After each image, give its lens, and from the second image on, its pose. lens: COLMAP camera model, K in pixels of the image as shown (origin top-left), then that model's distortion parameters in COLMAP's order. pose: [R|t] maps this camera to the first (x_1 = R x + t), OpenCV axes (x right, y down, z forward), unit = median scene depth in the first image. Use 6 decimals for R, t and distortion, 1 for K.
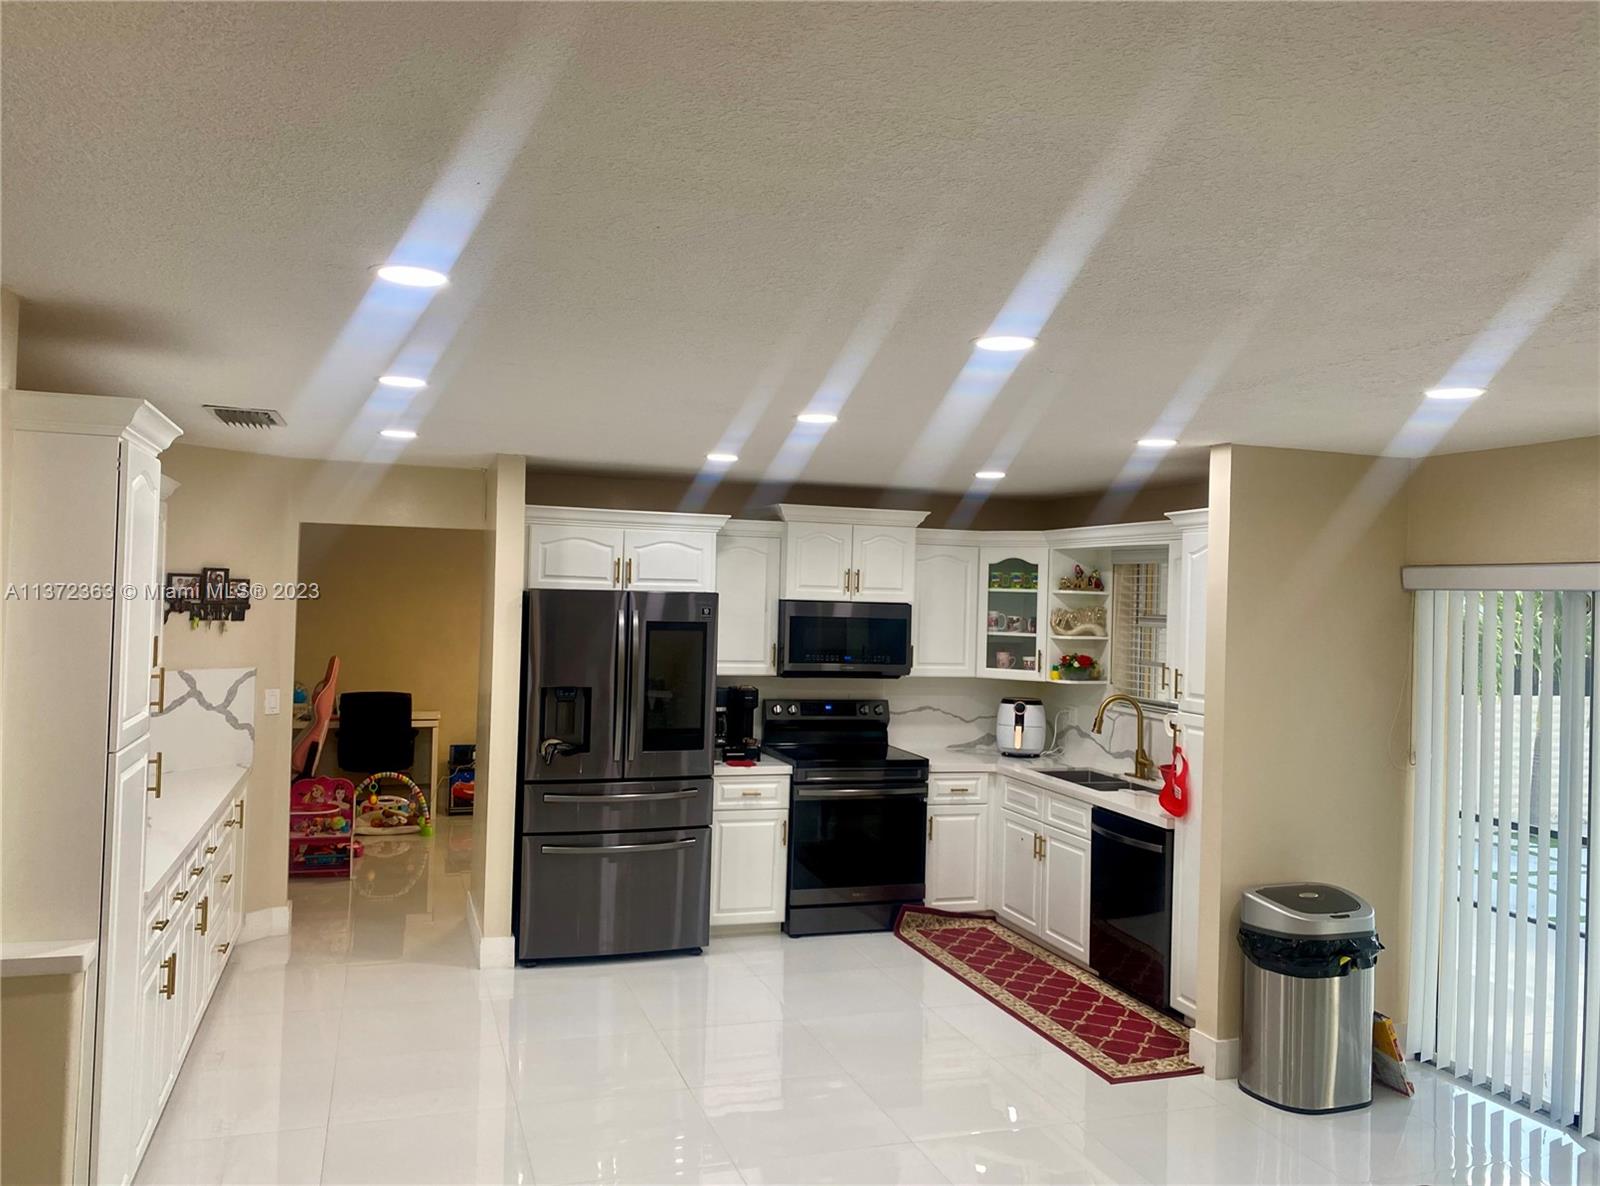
lens RADIAL K [[1249.8, 0, 814.7], [0, 1249.8, 588.4], [0, 0, 1]] dist [0.089546, -0.026229]
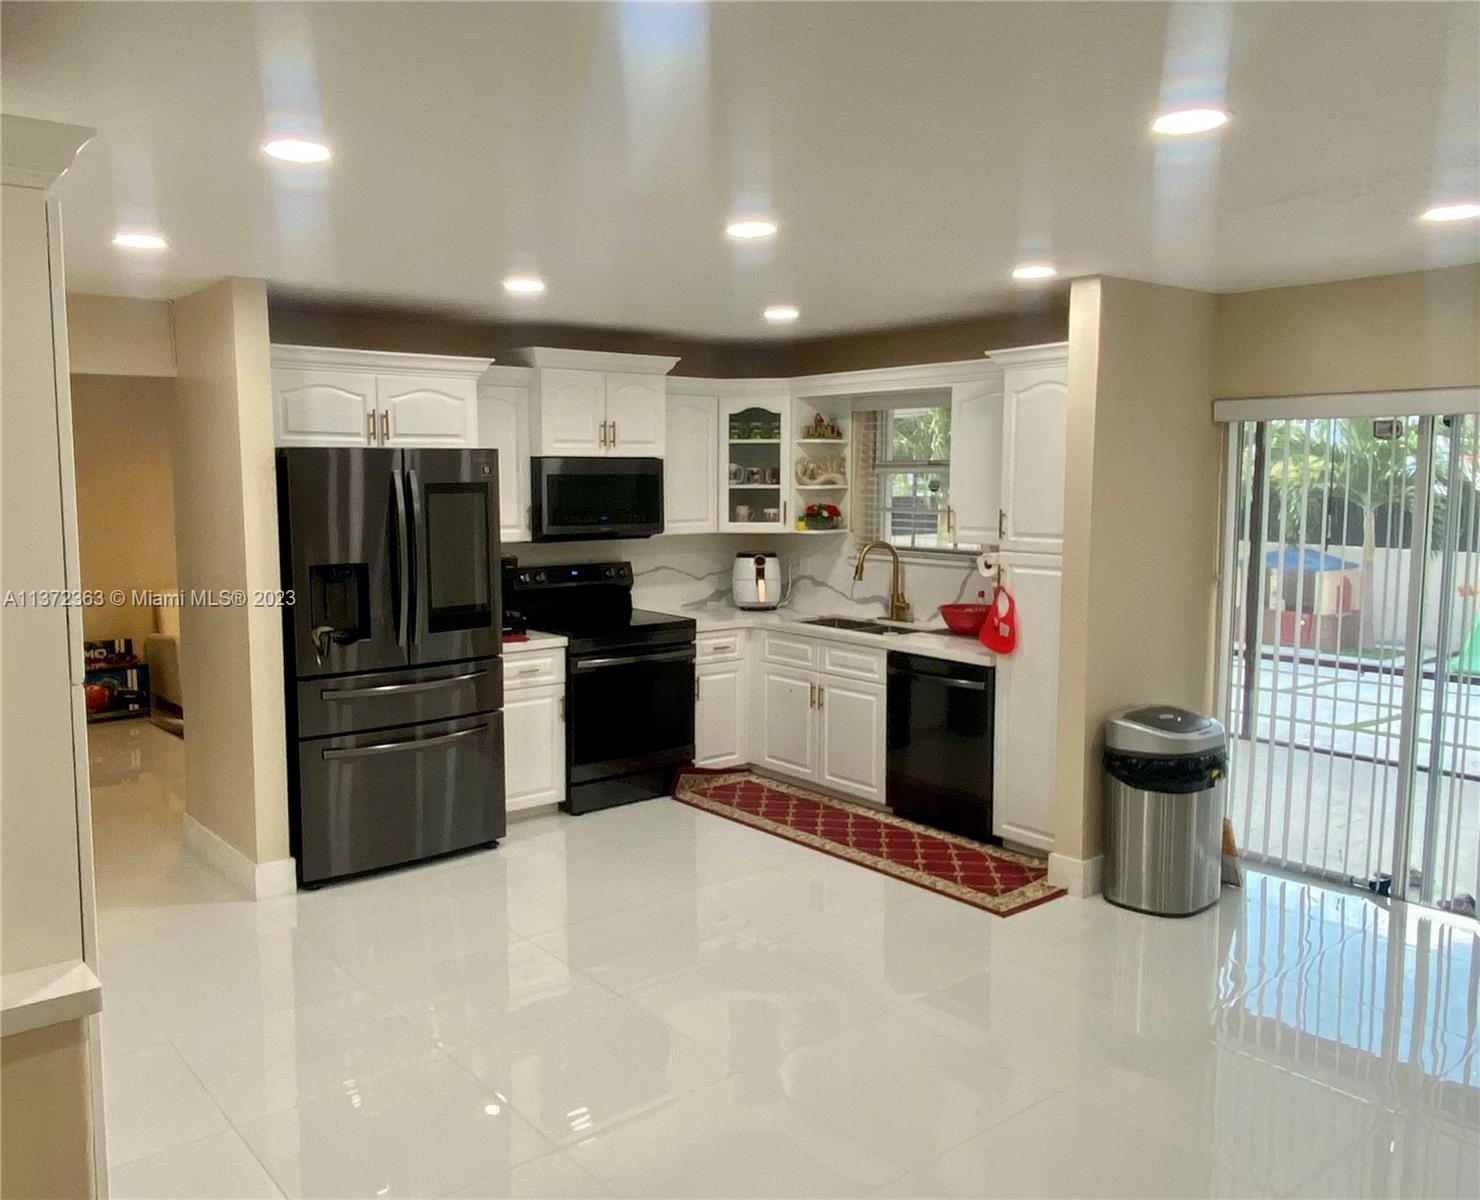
lens RADIAL K [[1183.2, 0, 693.6], [0, 1183.2, 591.7], [0, 0, 1]] dist [0.096630, 0.003208]
pose [[0.941811, -0.066038, 0.329592, -0.228965], [0.028125, 0.992555, 0.118504, 0.008299], [-0.334964, -0.102338, 0.936657, 0.162727]]
